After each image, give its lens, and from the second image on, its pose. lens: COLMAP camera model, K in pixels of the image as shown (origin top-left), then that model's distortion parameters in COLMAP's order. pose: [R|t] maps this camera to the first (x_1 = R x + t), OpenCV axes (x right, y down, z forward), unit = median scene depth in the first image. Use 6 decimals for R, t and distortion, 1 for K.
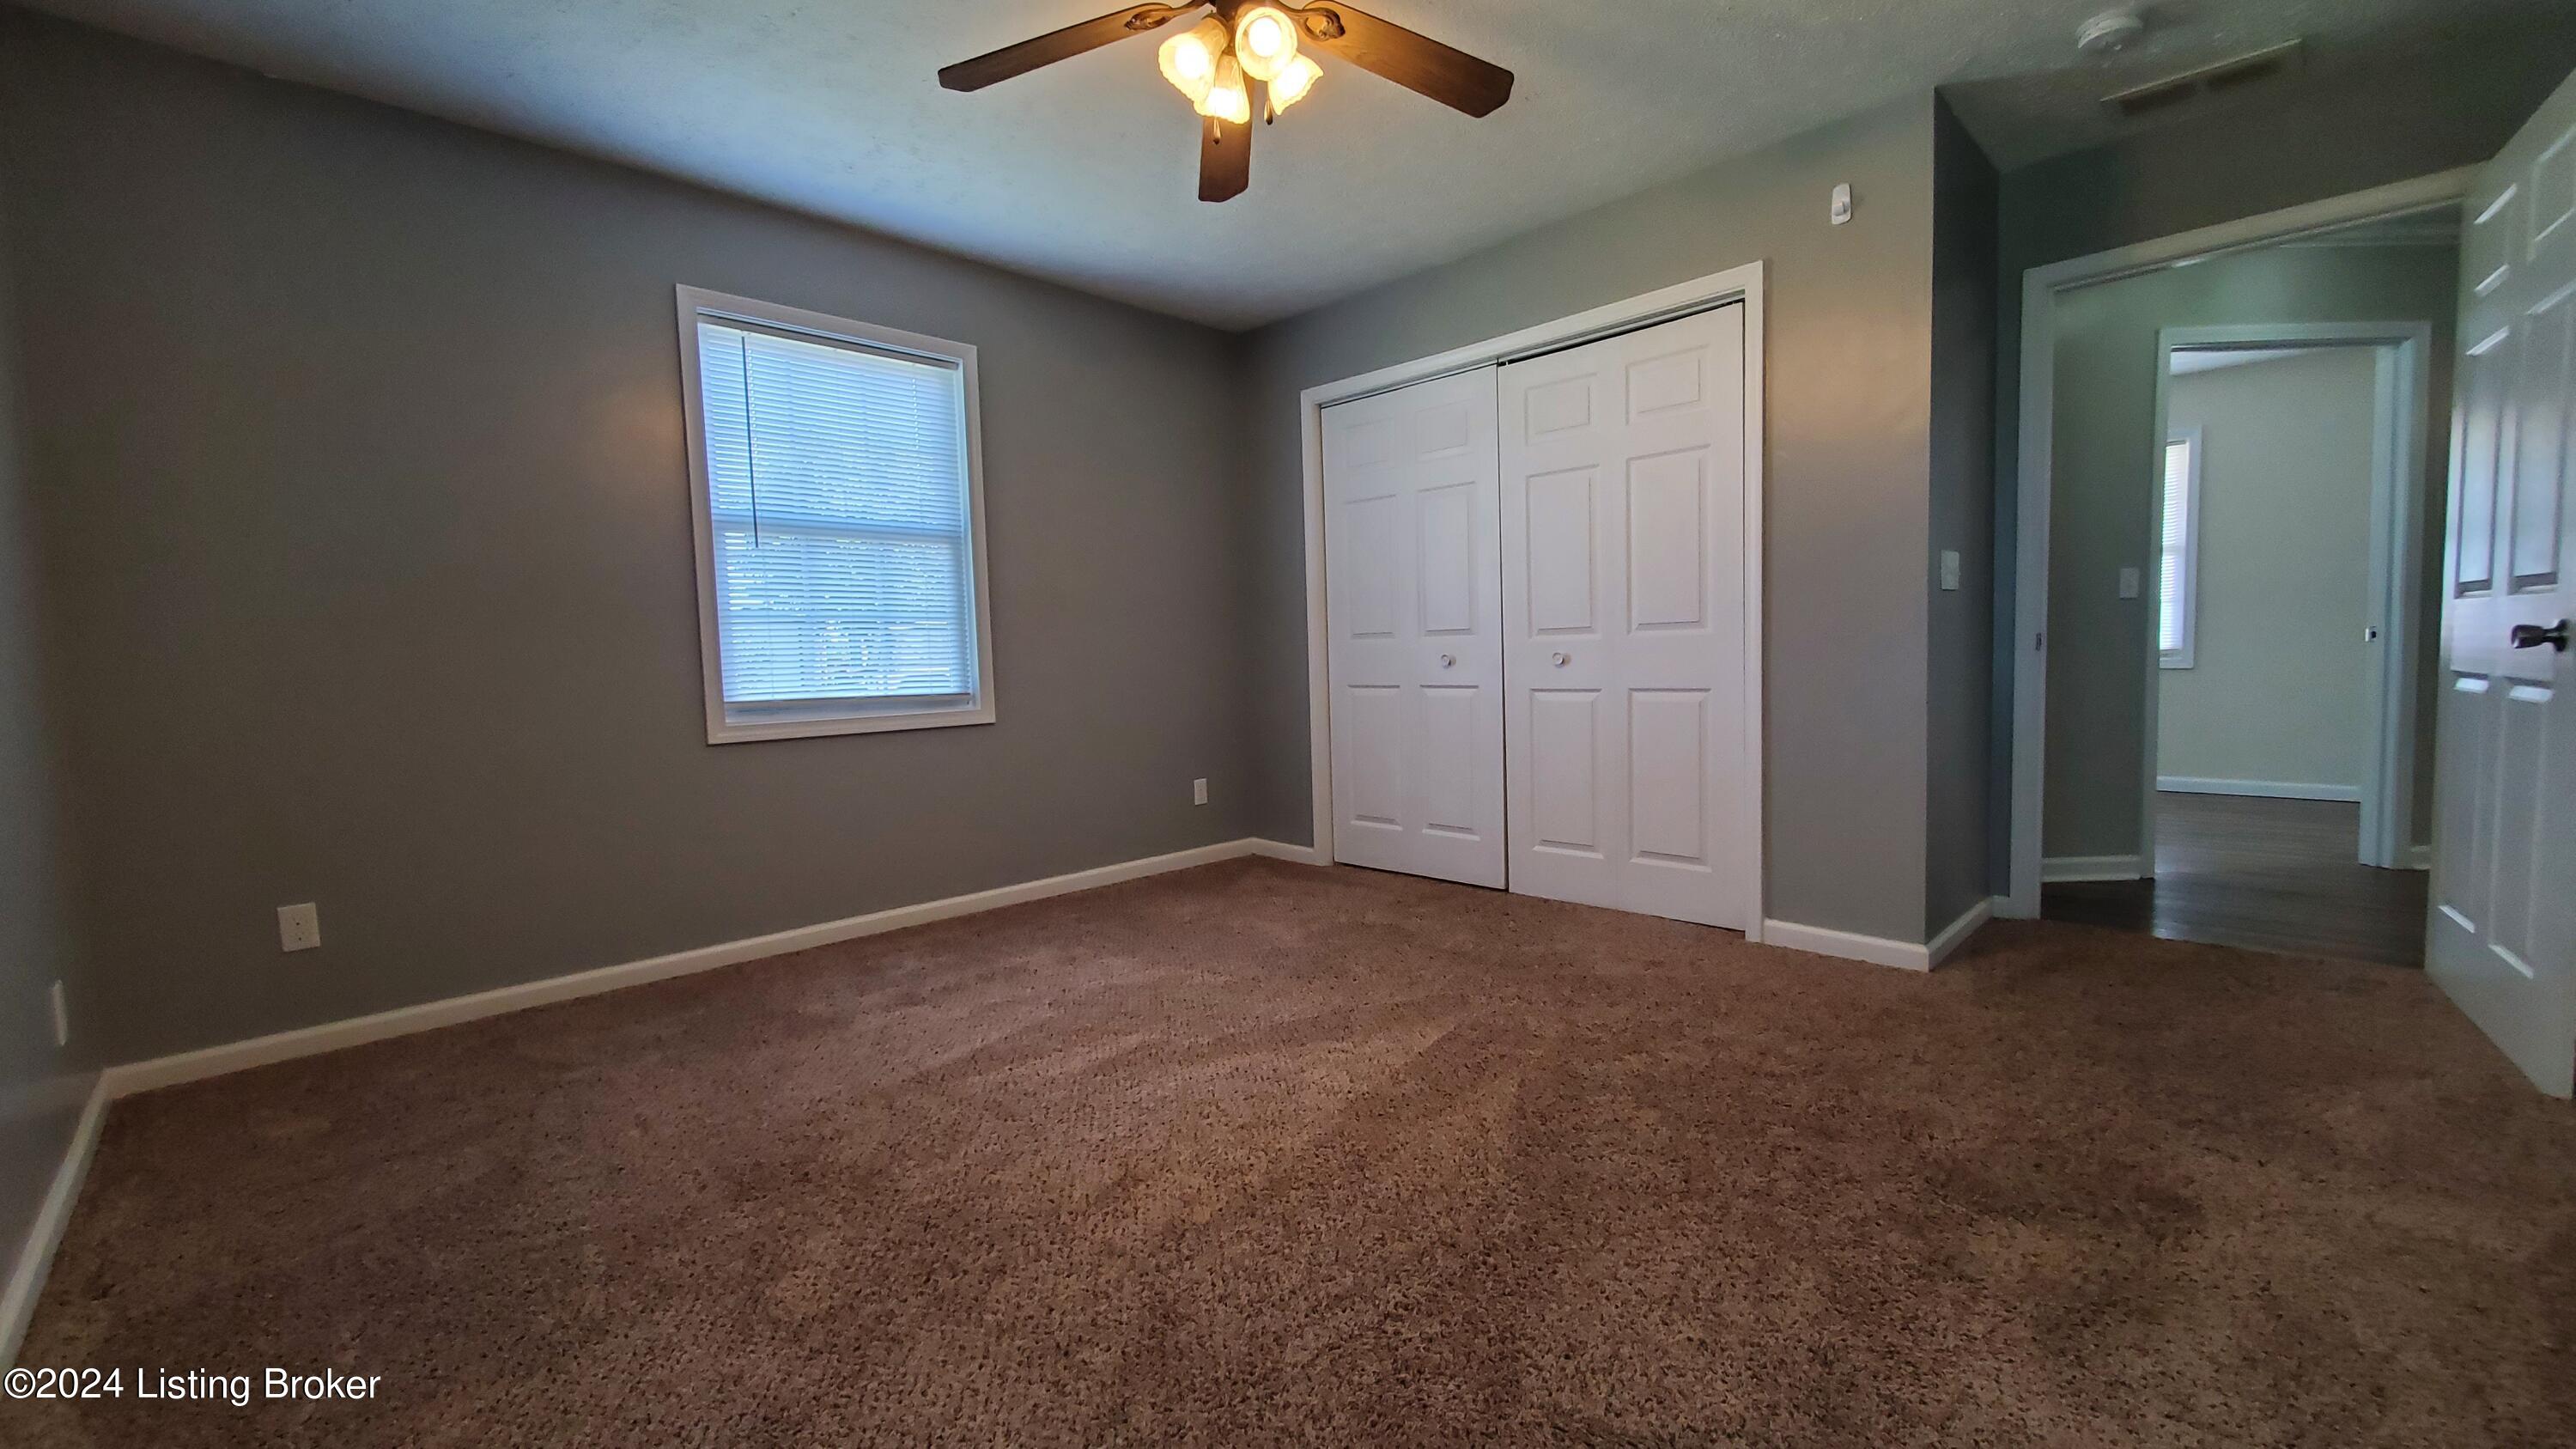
lens RADIAL K [[1029.8, 0, 1296.6], [0, 1029.8, 723.0], [0, 0, 1]] dist [0.000252, -0.000389]
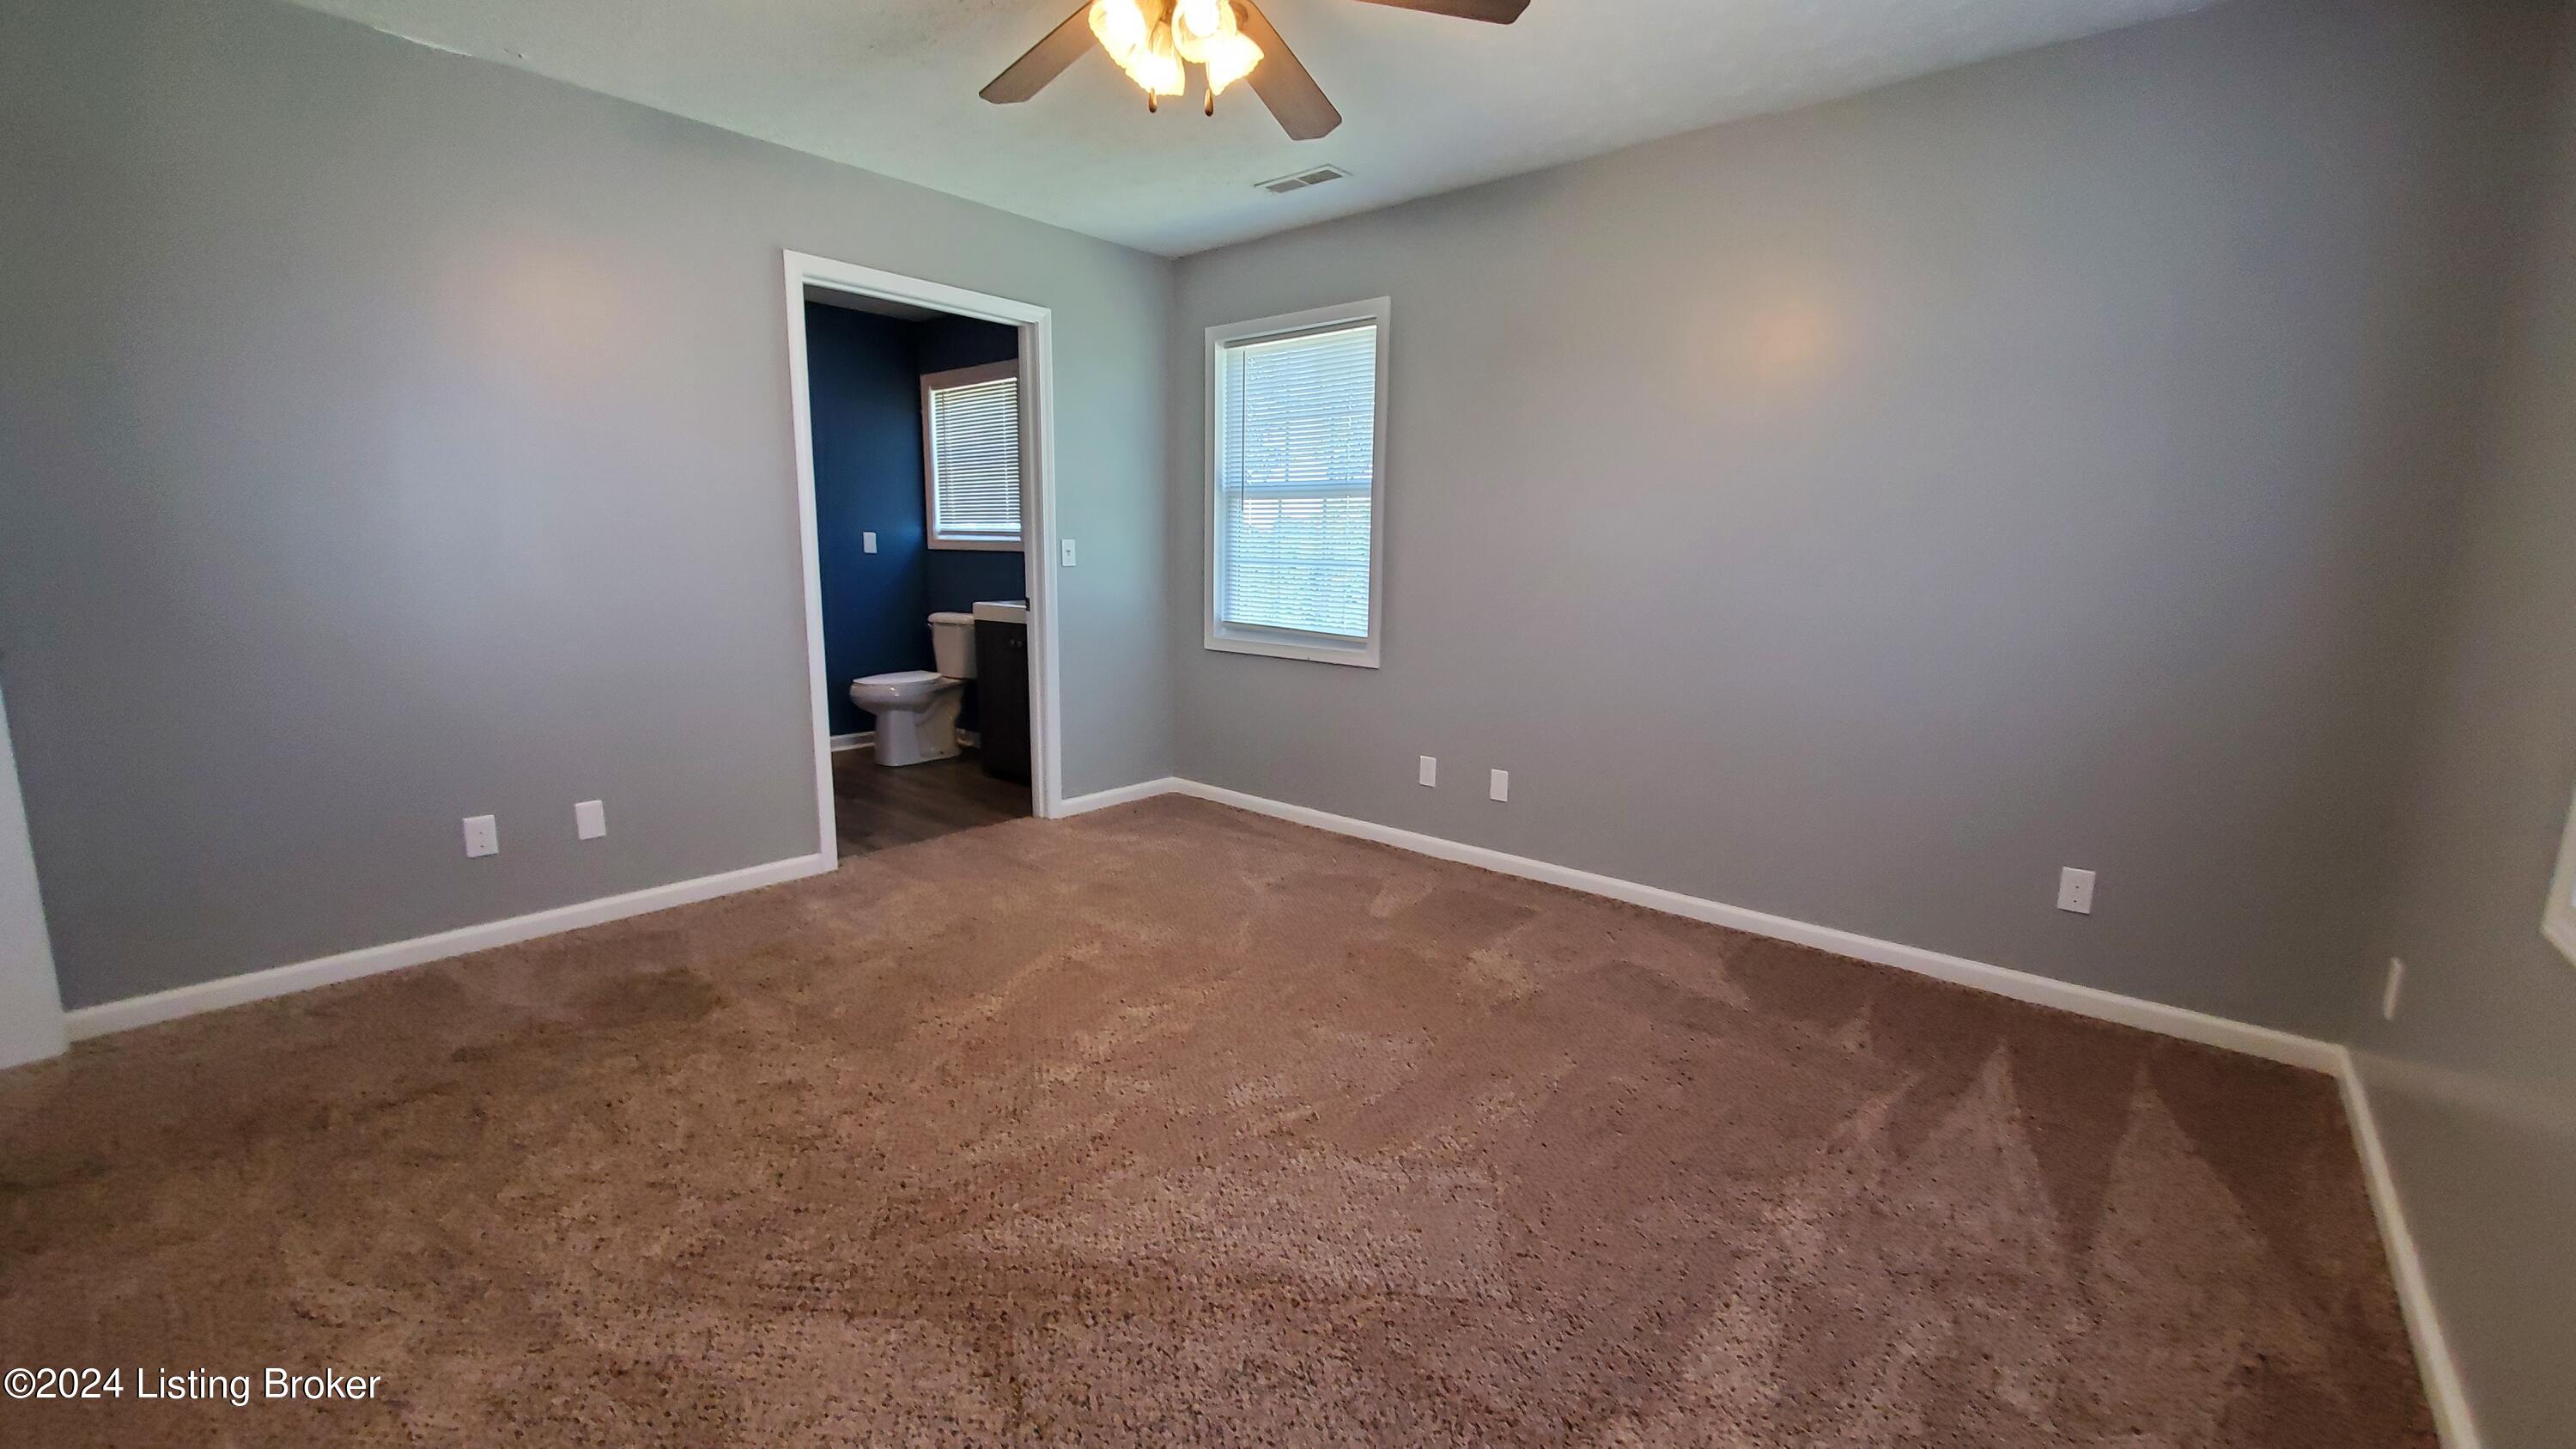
lens RADIAL K [[1027.6, 0, 1295.6], [0, 1027.6, 725.7], [0, 0, 1]] dist [0.002104, -0.000521]
pose [[-0.997162, 0.031662, -0.068297, -0.047367], [0.014681, 0.971618, 0.236098, -0.164349], [0.073834, 0.234426, -0.969326, 1.458532]]
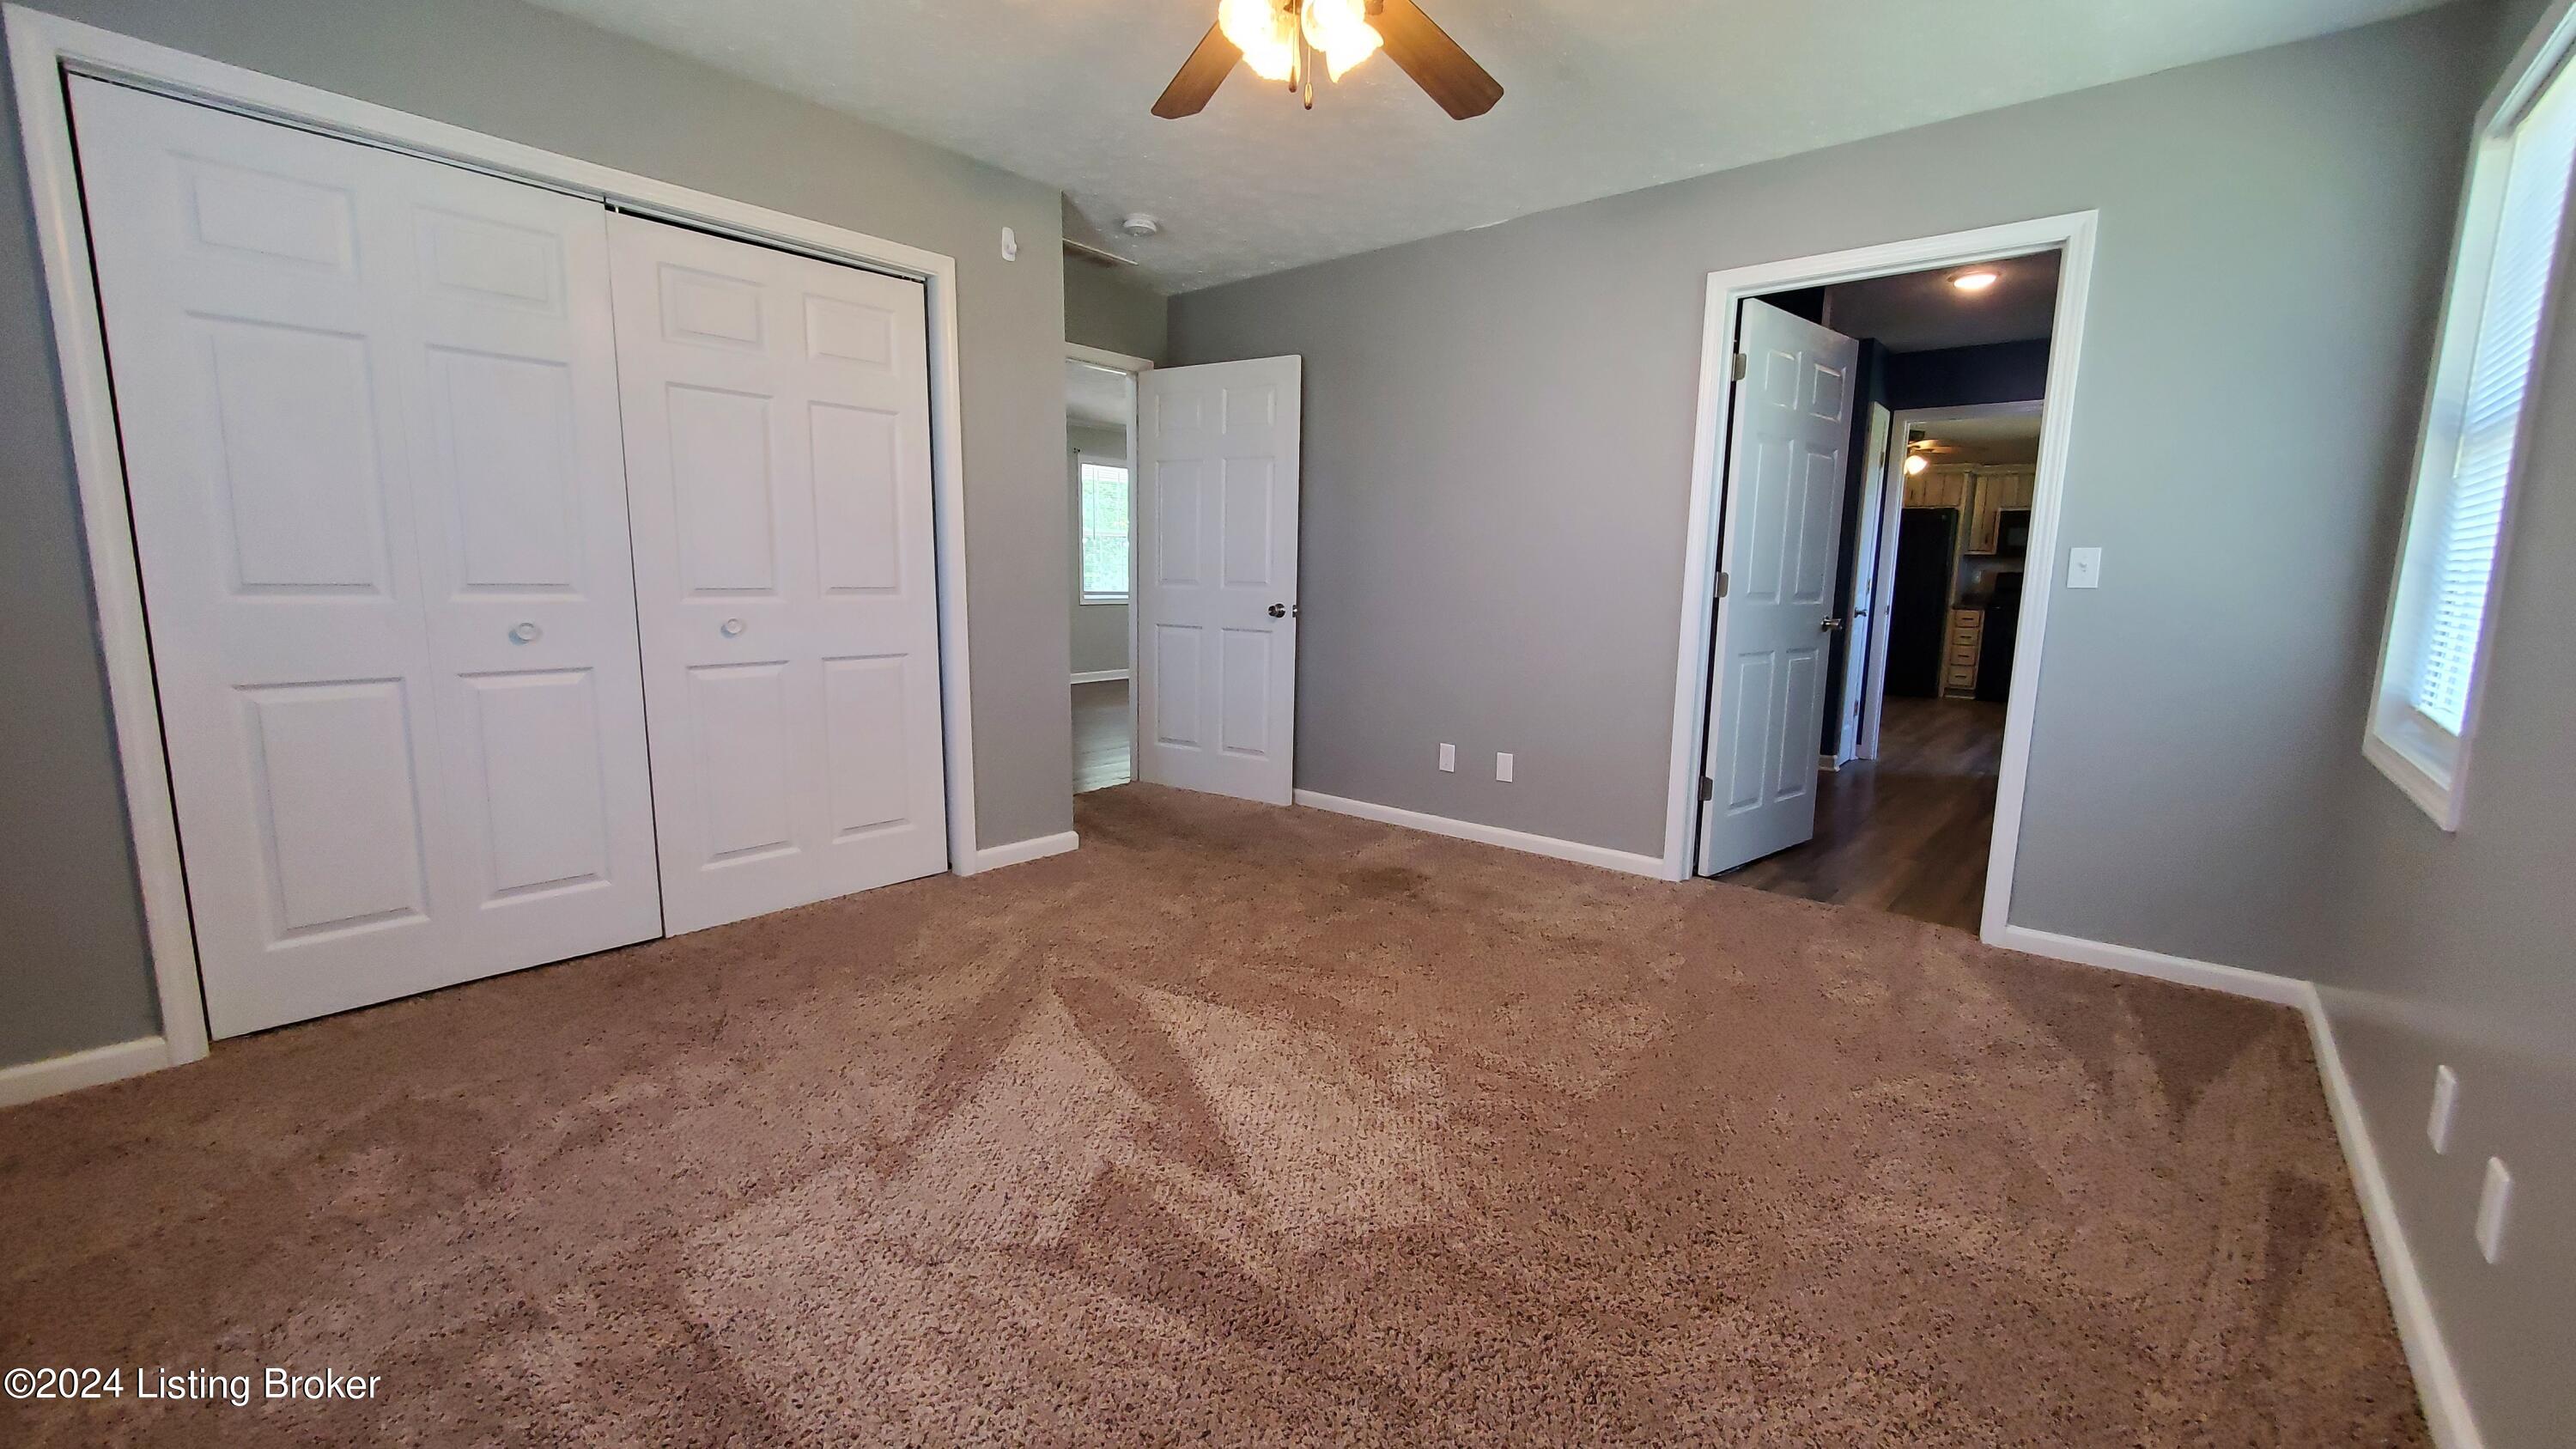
lens RADIAL K [[1029.8, 0, 1296.6], [0, 1029.8, 723.0], [0, 0, 1]] dist [0.000252, -0.000389]
pose [[-0.084470, -0.115797, 0.989675, -0.750966], [0.055416, 0.991141, 0.120699, -0.076358], [-0.994884, 0.065039, -0.077304, 0.790201]]
